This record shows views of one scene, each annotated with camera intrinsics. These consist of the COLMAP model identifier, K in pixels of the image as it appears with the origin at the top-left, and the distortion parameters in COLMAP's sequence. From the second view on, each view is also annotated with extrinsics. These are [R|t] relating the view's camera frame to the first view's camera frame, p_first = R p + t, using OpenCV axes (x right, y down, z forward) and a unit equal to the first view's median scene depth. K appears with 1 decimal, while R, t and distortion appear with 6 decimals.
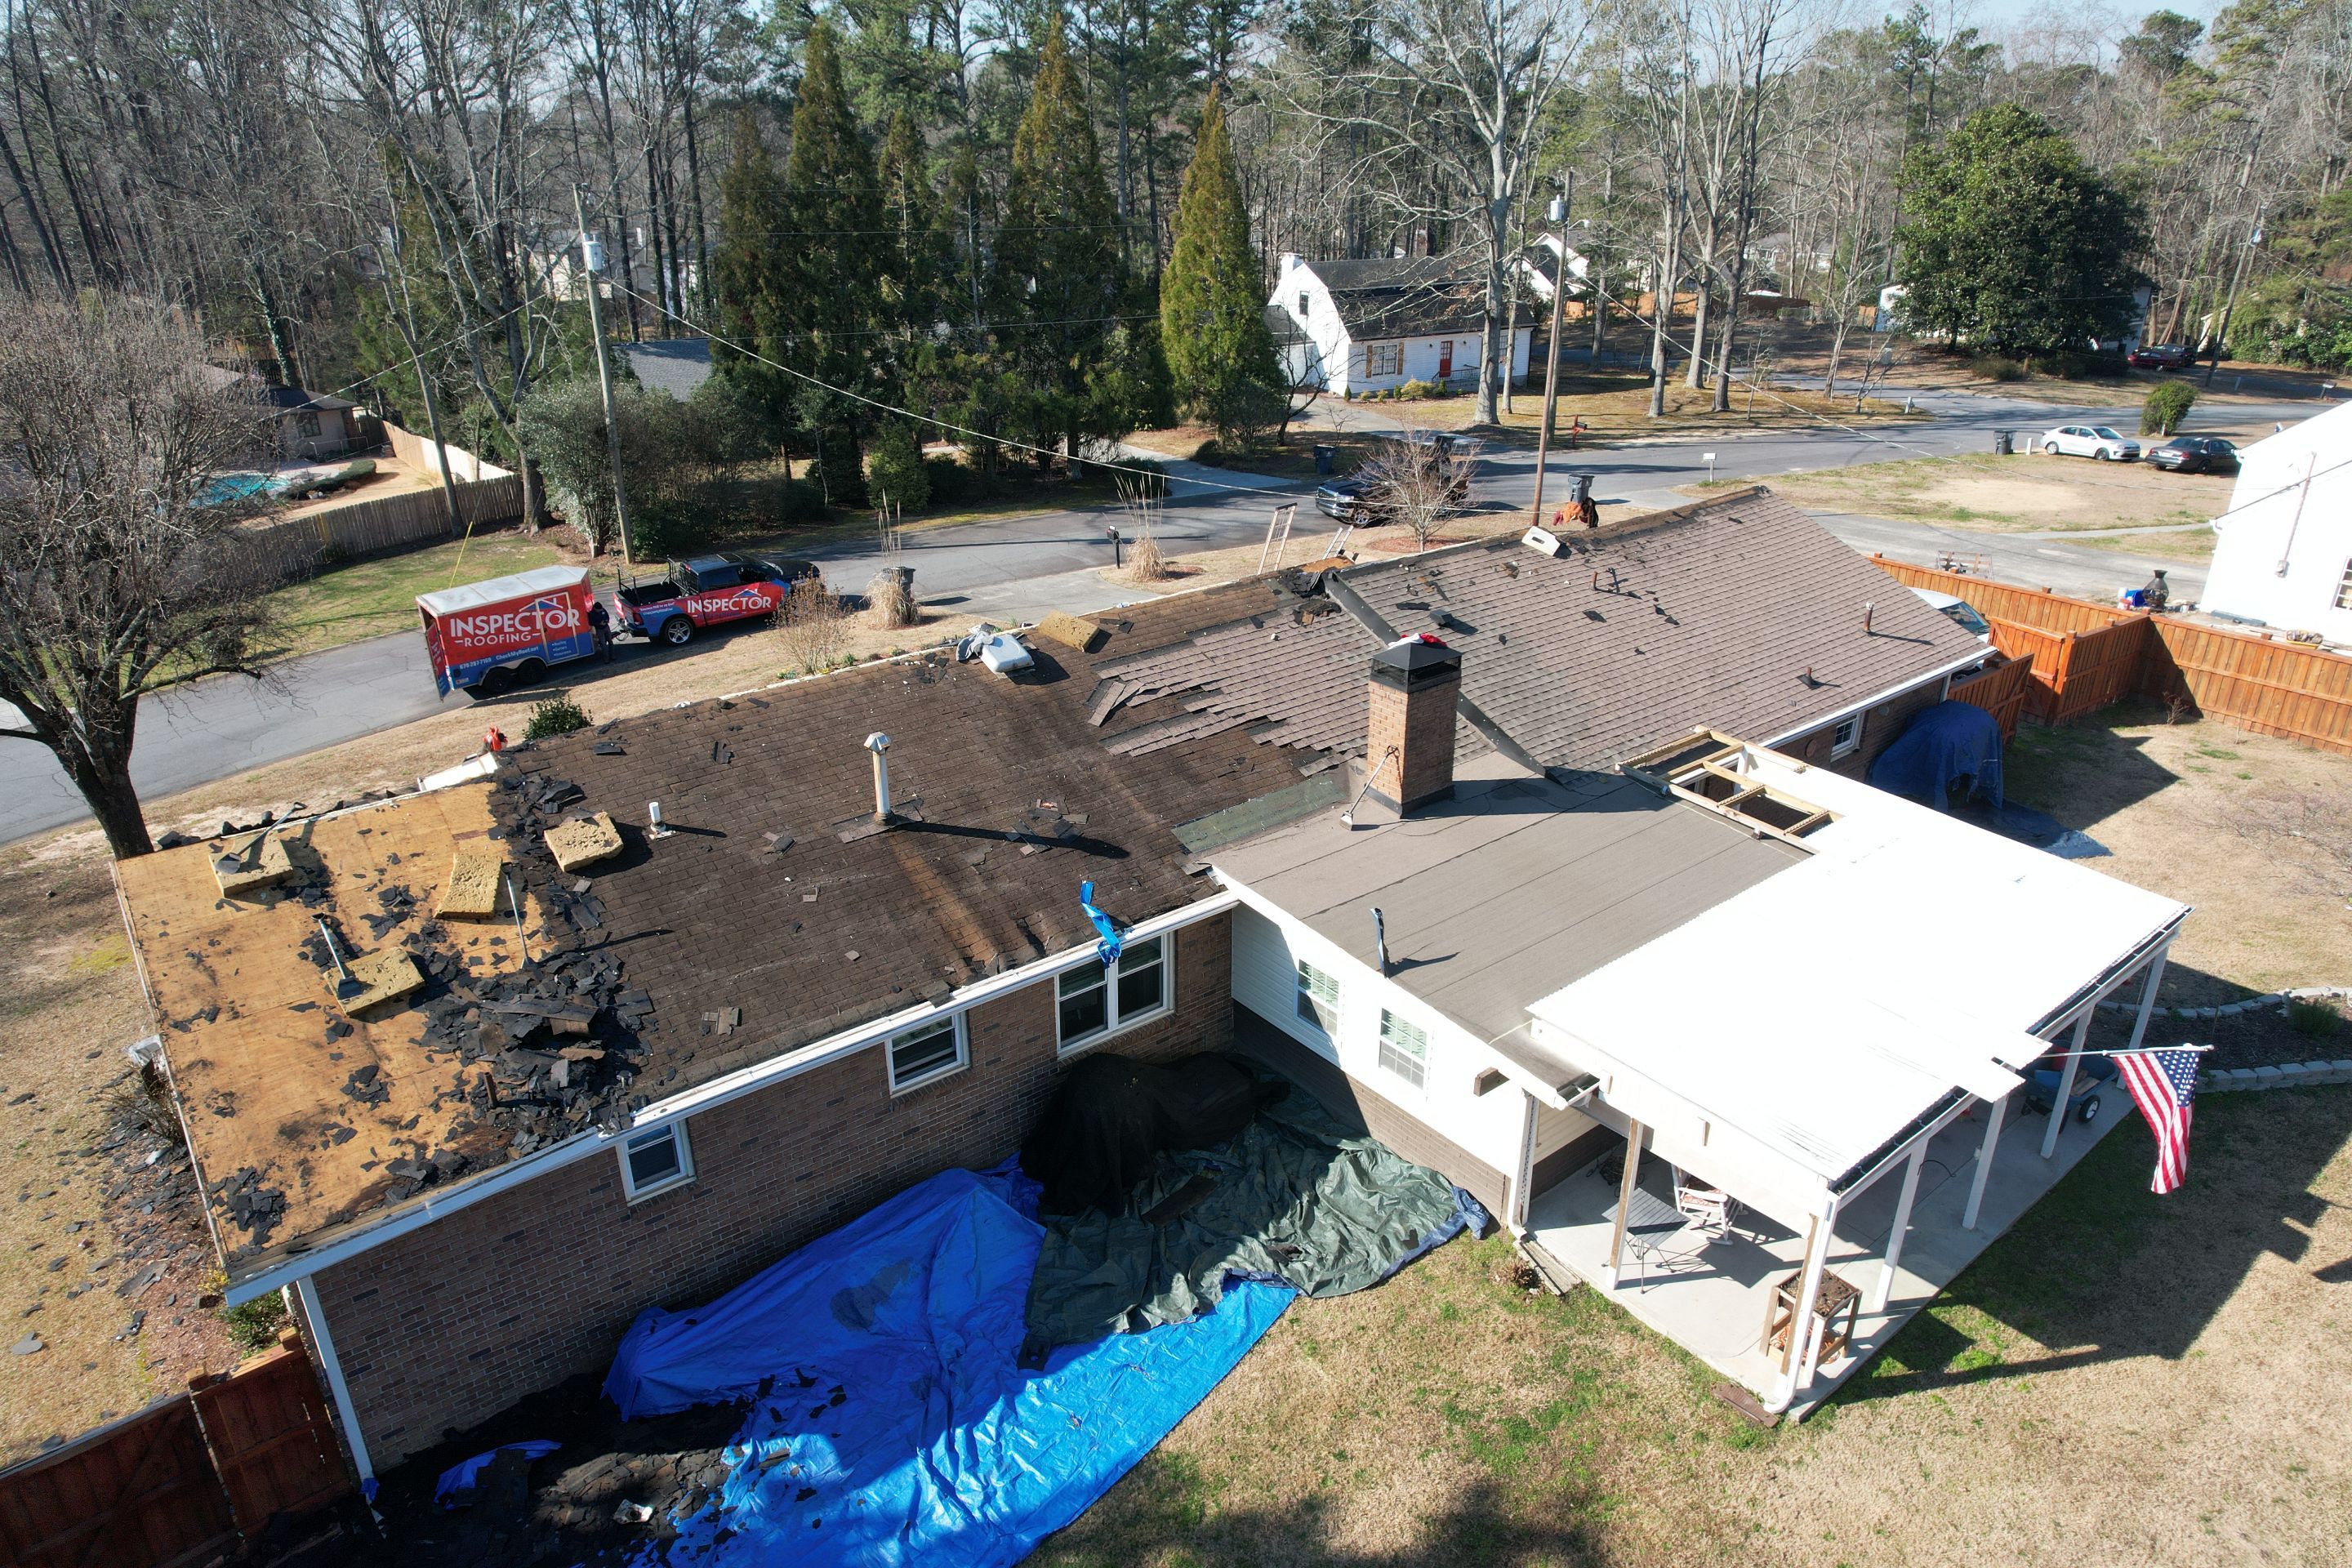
lens RADIAL K [[1513.7, 0, 1177.4], [0, 1513.7, 779.2], [0, 0, 1]] dist [-0.079462, 0.074935]
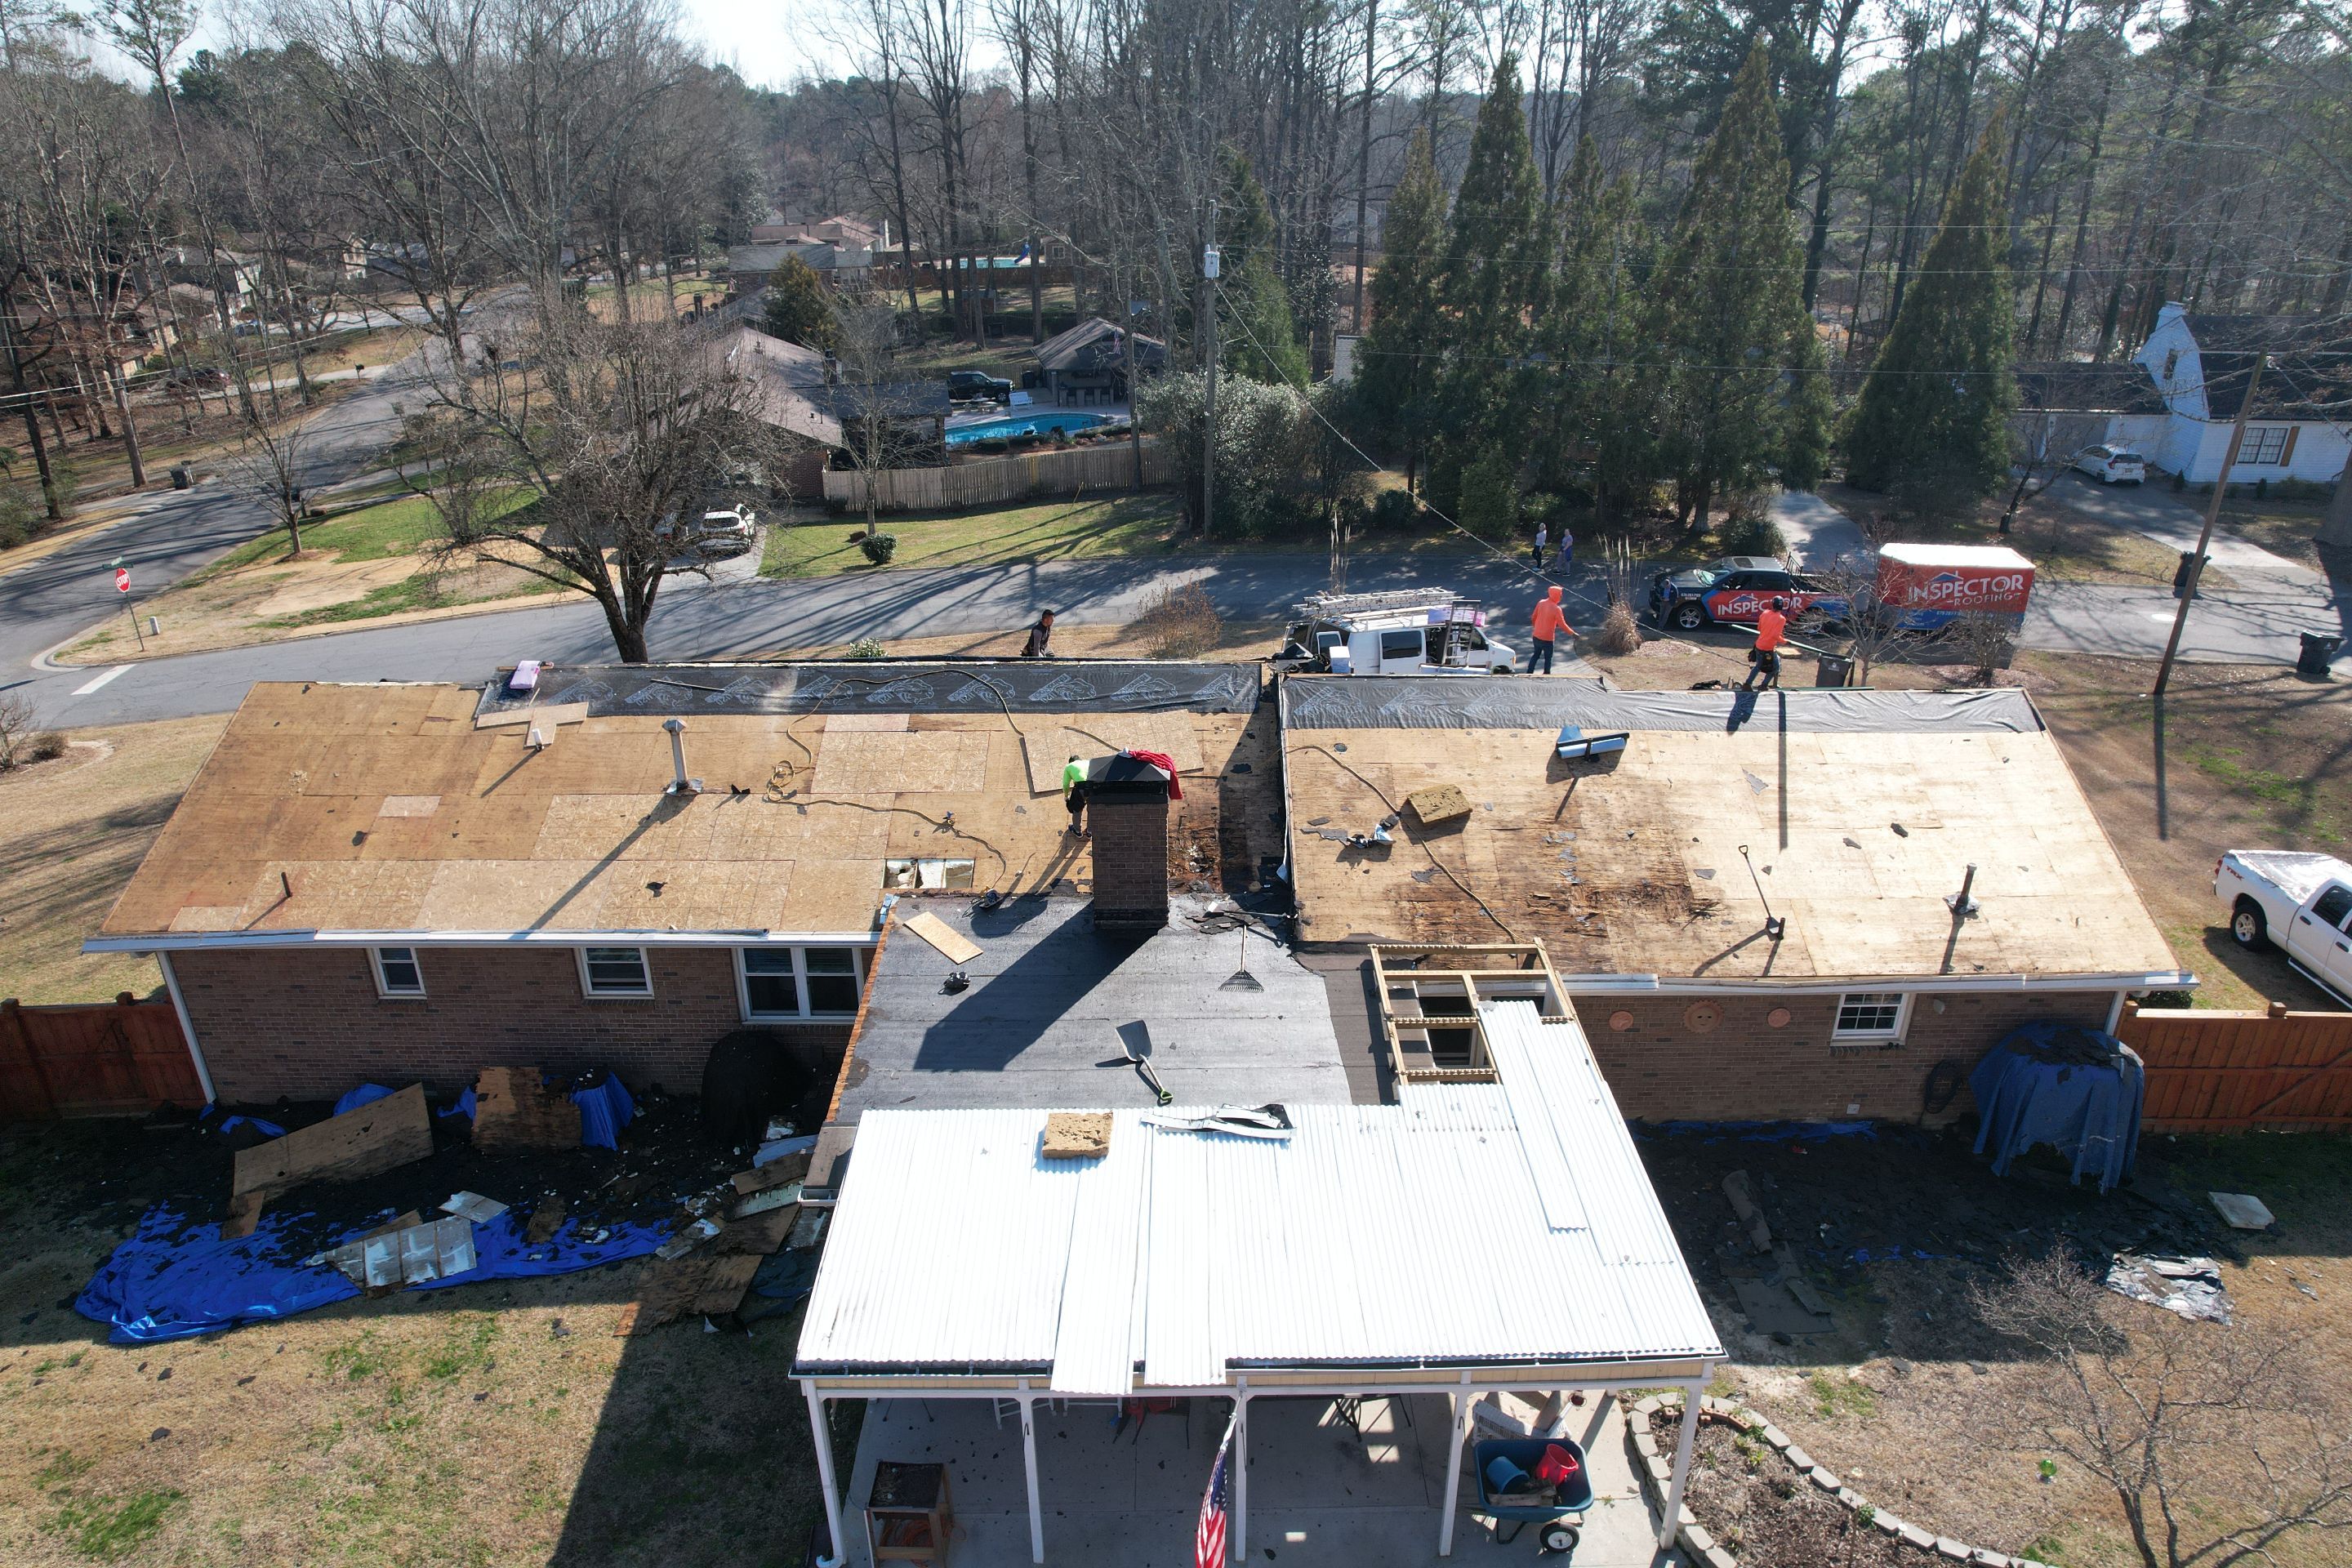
lens RADIAL K [[1513.7, 0, 1177.4], [0, 1513.7, 779.2], [0, 0, 1]] dist [-0.079462, 0.074935]
pose [[0.788066, 0.250522, -0.562309, 0.788657], [-0.244686, 0.965664, 0.087302, -0.179277], [0.564873, 0.068789, 0.822306, 0.215859]]
